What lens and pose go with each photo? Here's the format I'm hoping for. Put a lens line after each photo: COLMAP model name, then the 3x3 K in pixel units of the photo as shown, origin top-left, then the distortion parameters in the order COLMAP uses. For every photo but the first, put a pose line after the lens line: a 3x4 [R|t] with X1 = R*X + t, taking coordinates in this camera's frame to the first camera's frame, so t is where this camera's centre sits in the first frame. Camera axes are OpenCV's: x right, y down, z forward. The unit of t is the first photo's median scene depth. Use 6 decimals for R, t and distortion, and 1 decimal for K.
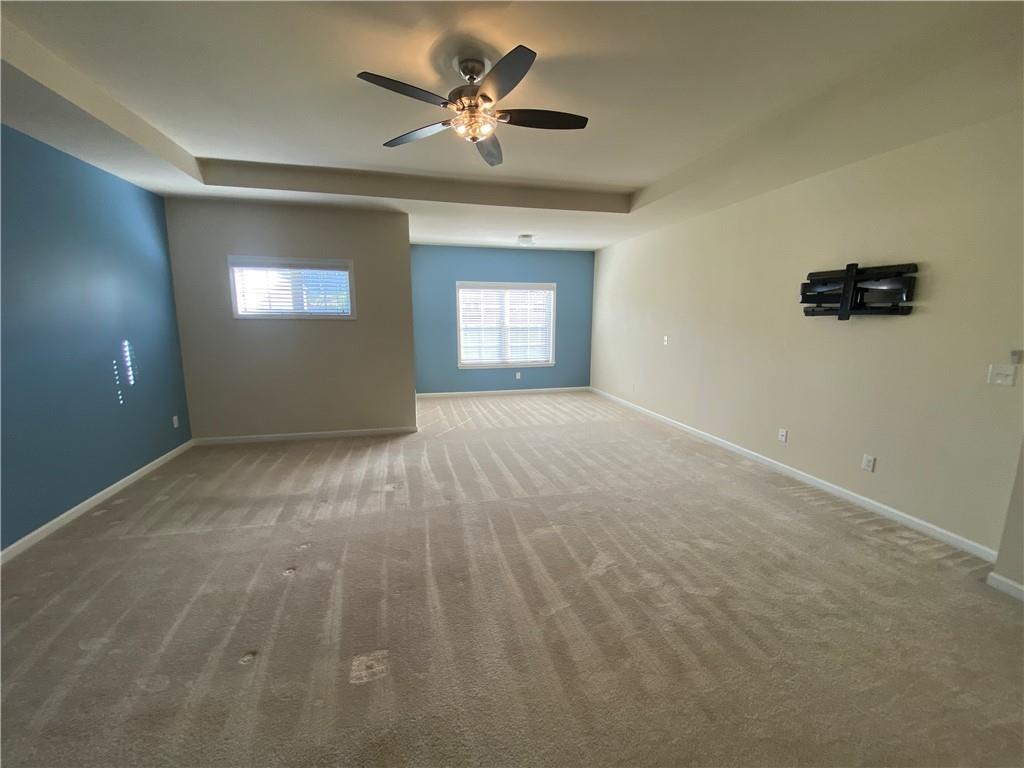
lens RADIAL K [[420.8, 0, 521.0], [0, 420.8, 377.1], [0, 0, 1]] dist [0.009868, -0.007509]
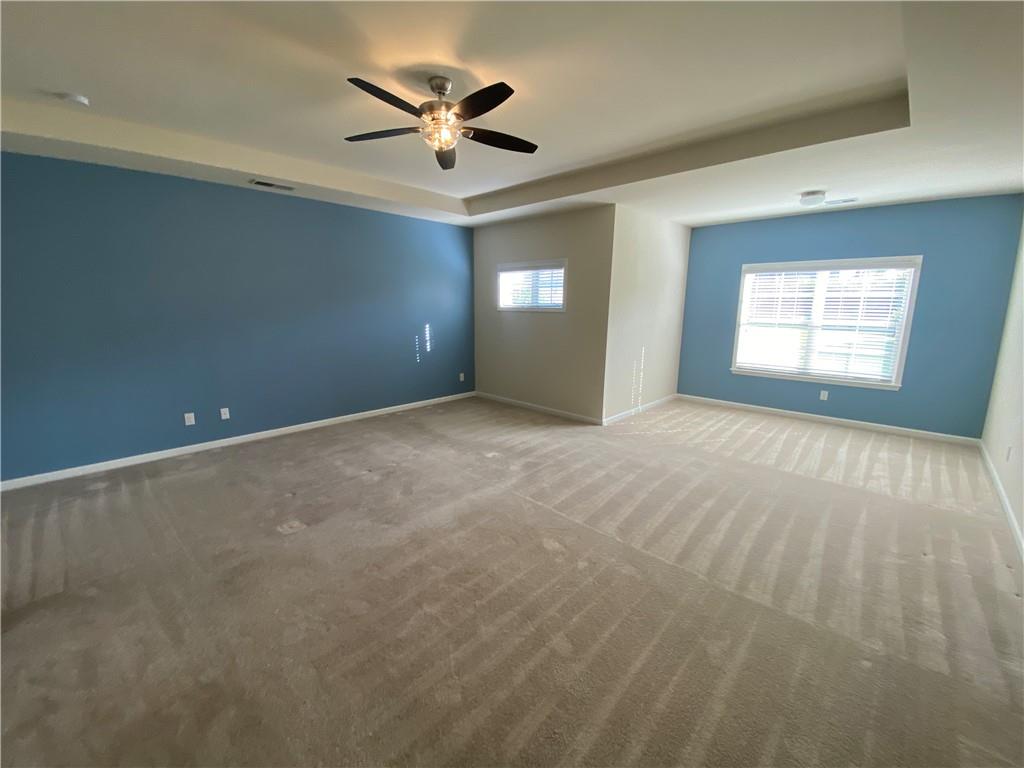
lens RADIAL K [[420.8, 0, 510.4], [0, 420.8, 385.2], [0, 0, 1]] dist [0.009868, -0.007509]
pose [[0.524688, 0.159778, -0.836166, 0.502699], [-0.125825, 0.985996, 0.109454, -0.050328], [0.841944, 0.047781, 0.537445, 0.298453]]
